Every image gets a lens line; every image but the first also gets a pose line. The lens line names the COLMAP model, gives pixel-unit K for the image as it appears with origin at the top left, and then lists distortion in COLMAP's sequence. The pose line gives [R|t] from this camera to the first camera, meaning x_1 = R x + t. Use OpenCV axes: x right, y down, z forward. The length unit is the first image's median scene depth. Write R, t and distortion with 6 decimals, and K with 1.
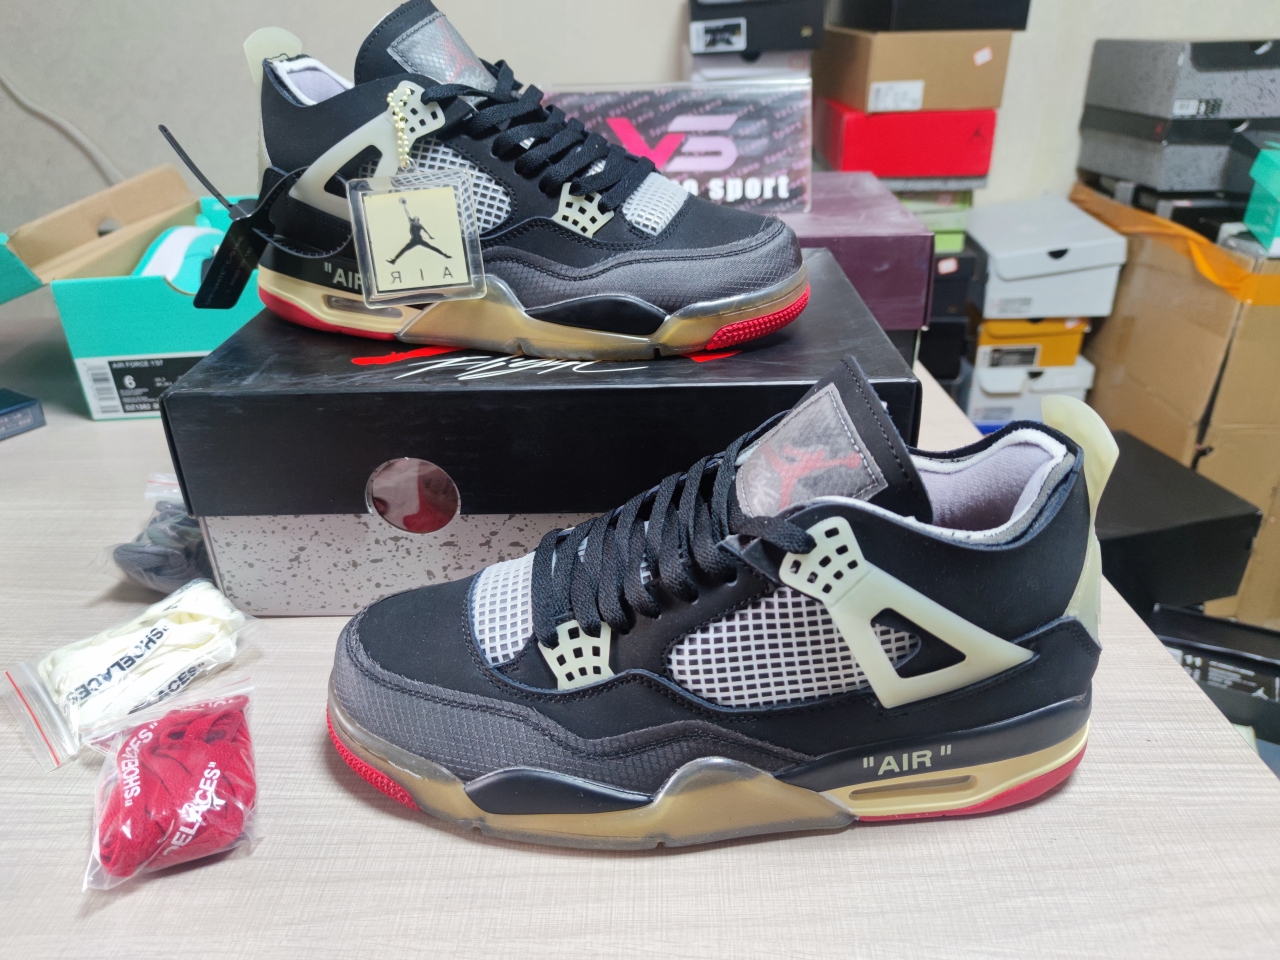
lens RADIAL K [[970.4, 0, 715.7], [0, 970.4, 479.5], [0, 0, 1]] dist [0.009615, -0.023275]
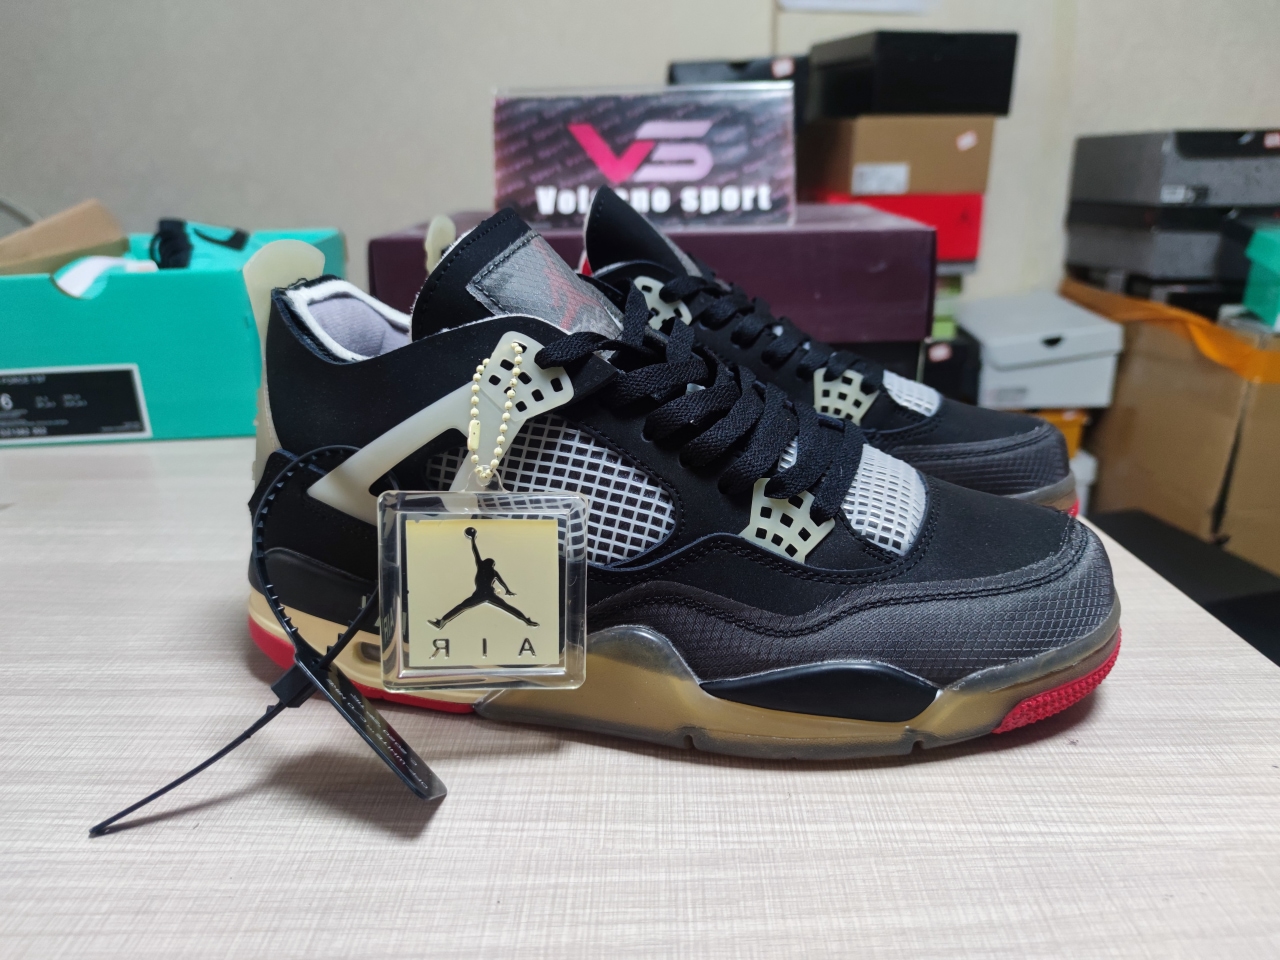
lens RADIAL K [[977.5, 0, 711.7], [0, 977.5, 481.4], [0, 0, 1]] dist [-0.003189, -0.010418]
pose [[0.999928, -0.010654, 0.005502, 0.013090], [0.011297, 0.990864, -0.134389, 0.081877], [-0.004020, 0.134442, 0.990913, 0.137768]]
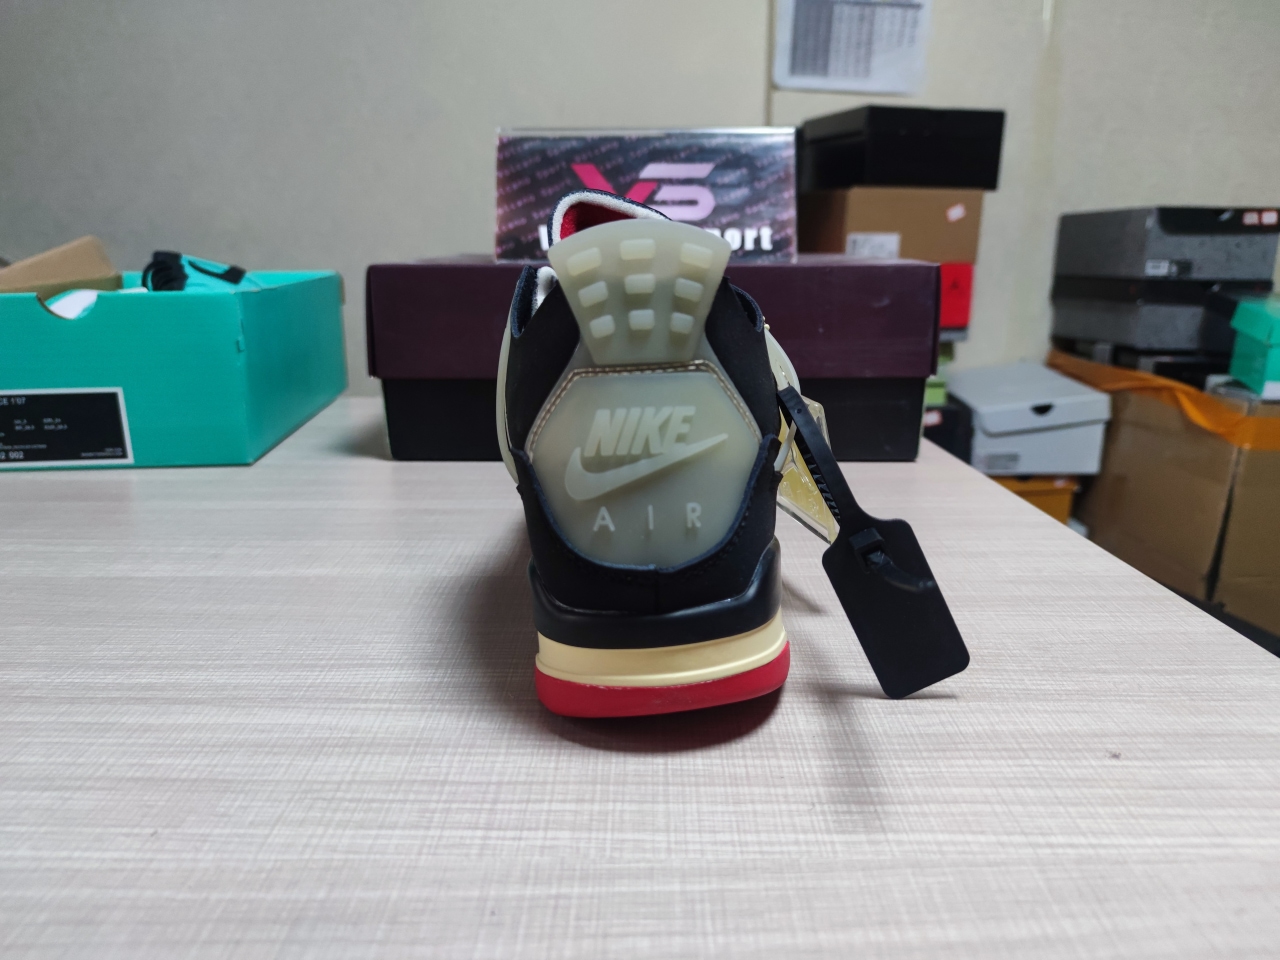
lens RADIAL K [[970.4, 0, 715.7], [0, 970.4, 479.5], [0, 0, 1]] dist [0.009615, -0.023275]
pose [[0.999727, -0.000045, 0.023367, 0.001665], [0.005076, 0.976536, -0.215295, 0.112743], [-0.022809, 0.215354, 0.976270, 0.169400]]
